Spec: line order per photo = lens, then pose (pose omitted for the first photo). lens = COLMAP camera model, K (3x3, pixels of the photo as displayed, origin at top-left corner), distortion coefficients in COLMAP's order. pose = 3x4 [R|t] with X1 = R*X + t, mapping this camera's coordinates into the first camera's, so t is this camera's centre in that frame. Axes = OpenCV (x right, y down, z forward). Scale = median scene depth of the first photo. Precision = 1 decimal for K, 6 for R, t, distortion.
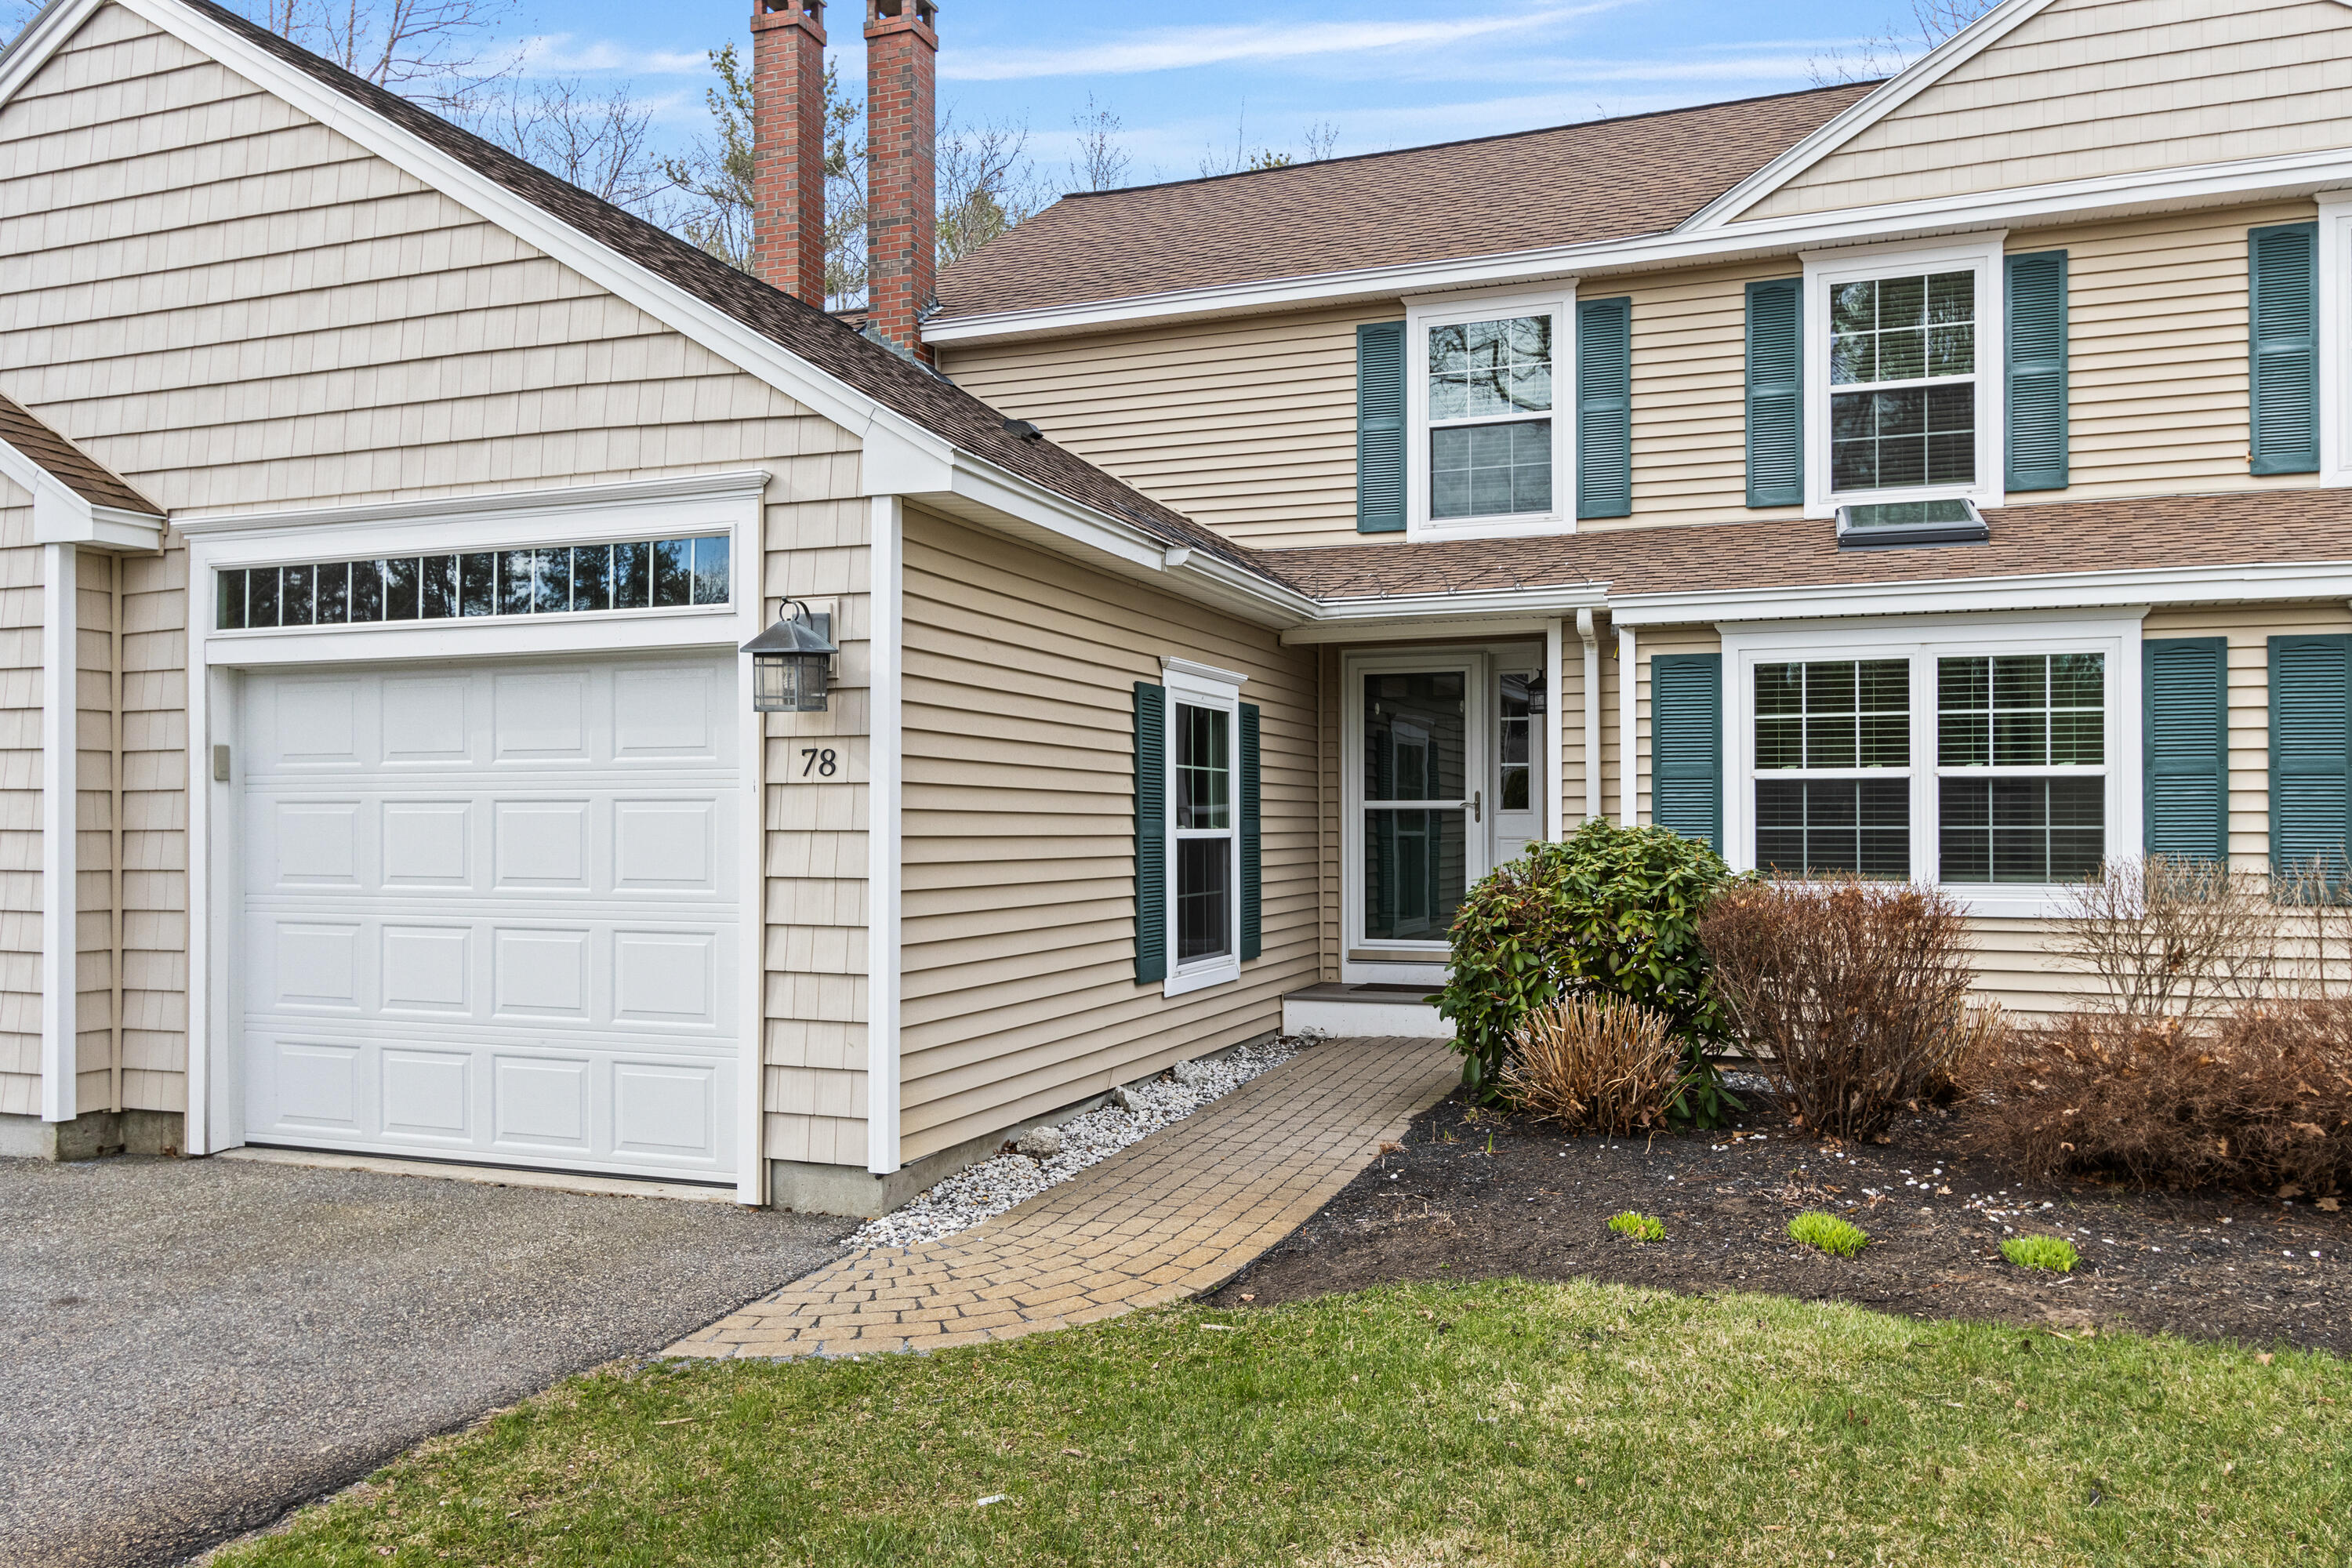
lens RADIAL K [[1755.9, 0, 1161.0], [0, 1755.9, 823.2], [0, 0, 1]] dist [-0.014756, -0.009541]
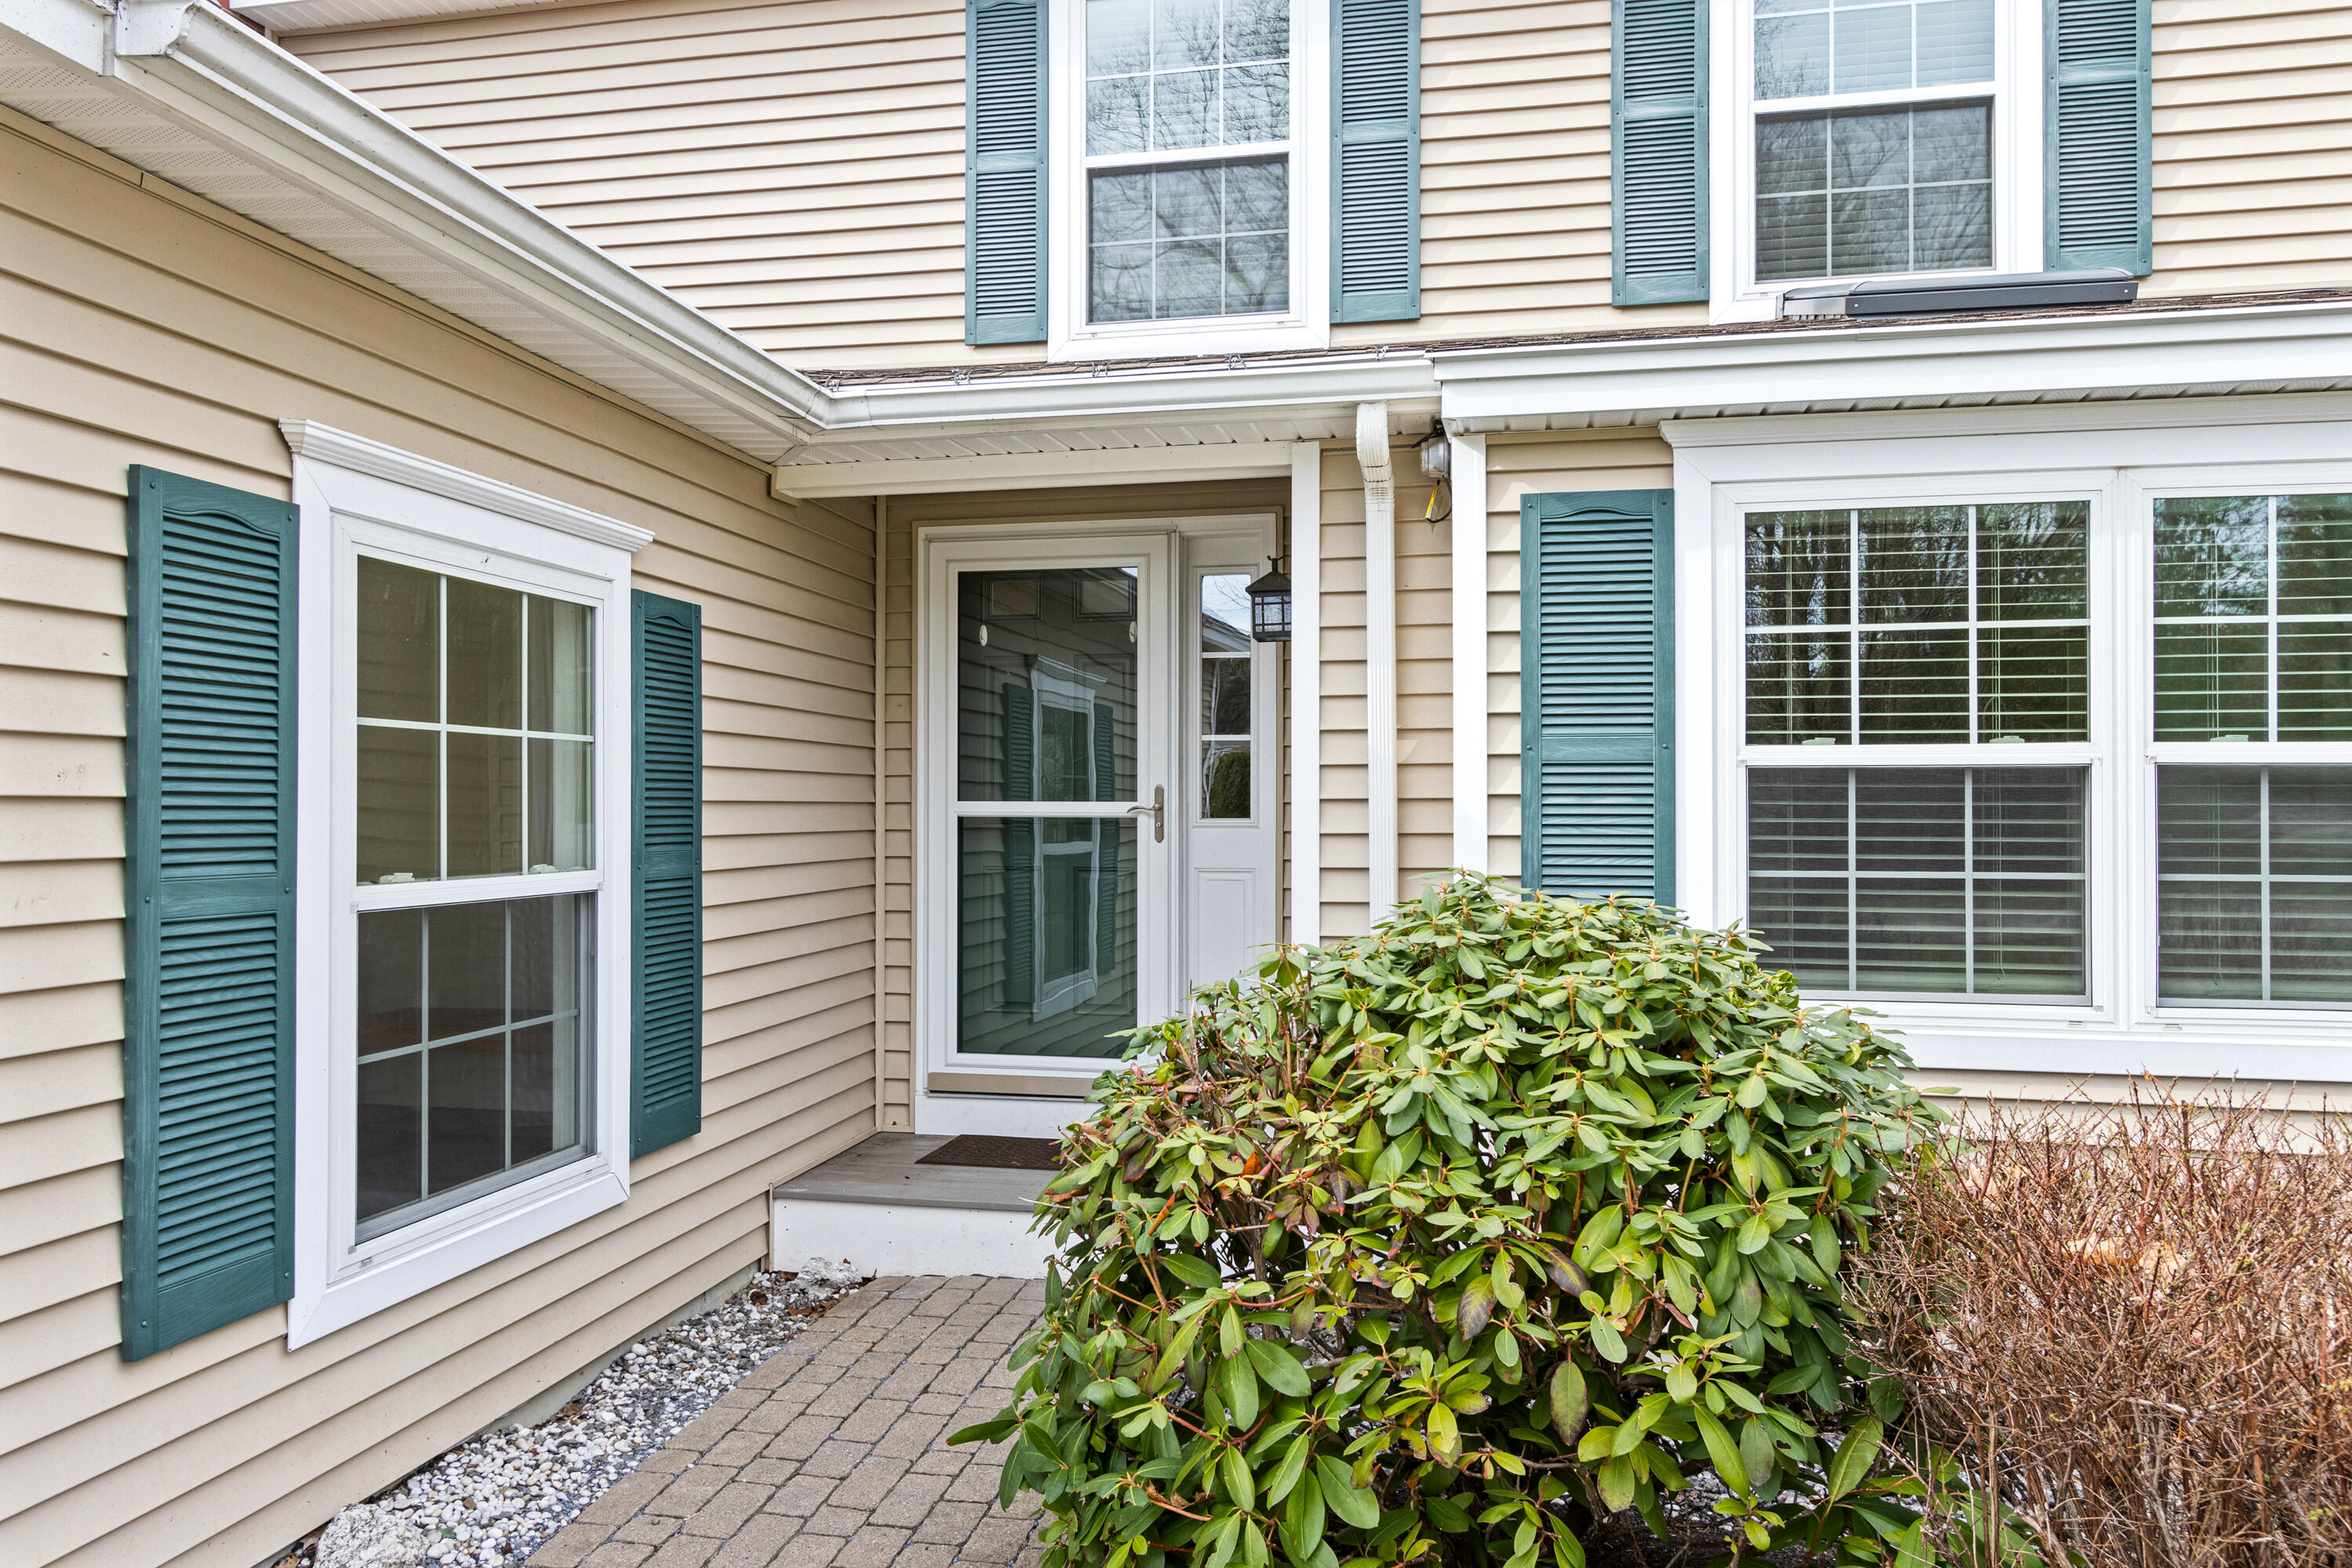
lens RADIAL K [[1614.6, 0, 1172.3], [0, 1614.6, 799.7], [0, 0, 1]] dist [-0.010094, 0.000710]
pose [[0.986095, 0.004101, 0.166132, 0.122384], [-0.003454, 0.999985, -0.004187, -0.014286], [-0.166147, 0.003555, 0.986095, 0.610992]]
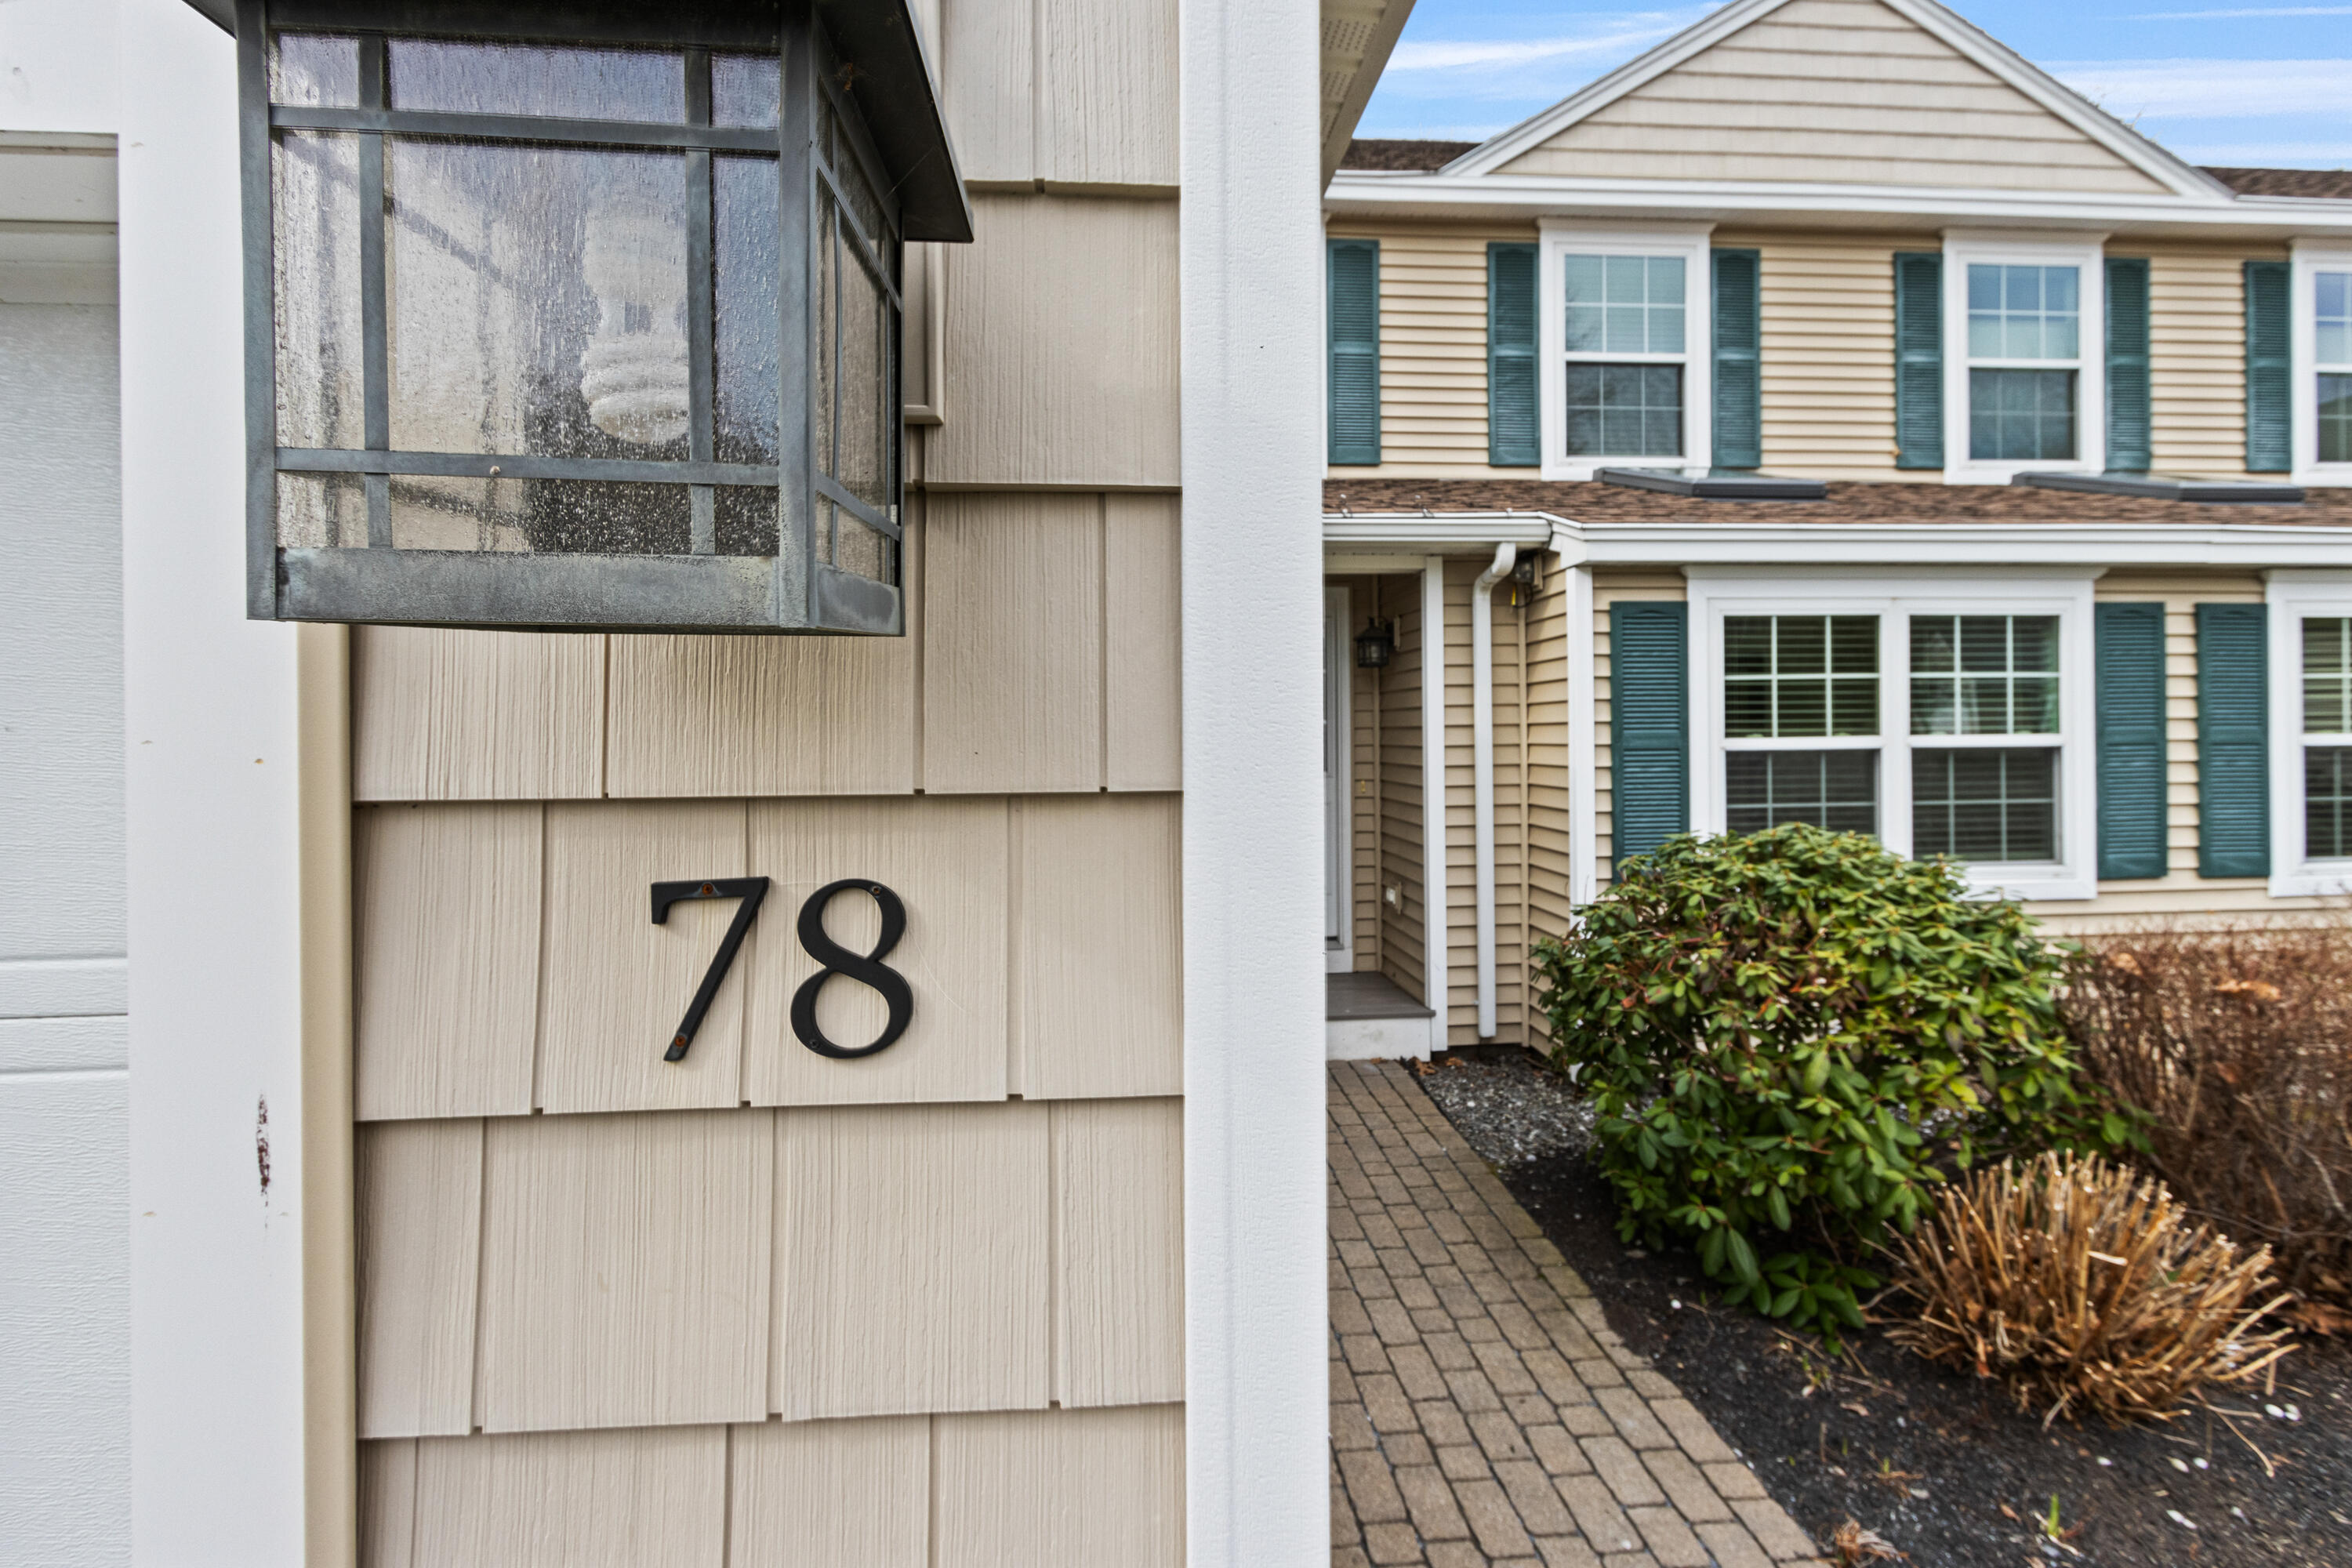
lens RADIAL K [[1123.2, 0, 1173.9], [0, 1123.2, 719.3], [0, 0, 1]] dist [-0.002295, -0.000110]
pose [[0.895880, -0.005142, 0.444266, -0.145281], [0.009121, 0.999935, -0.006820, -0.038730], [-0.444202, 0.010162, 0.895869, 0.626674]]
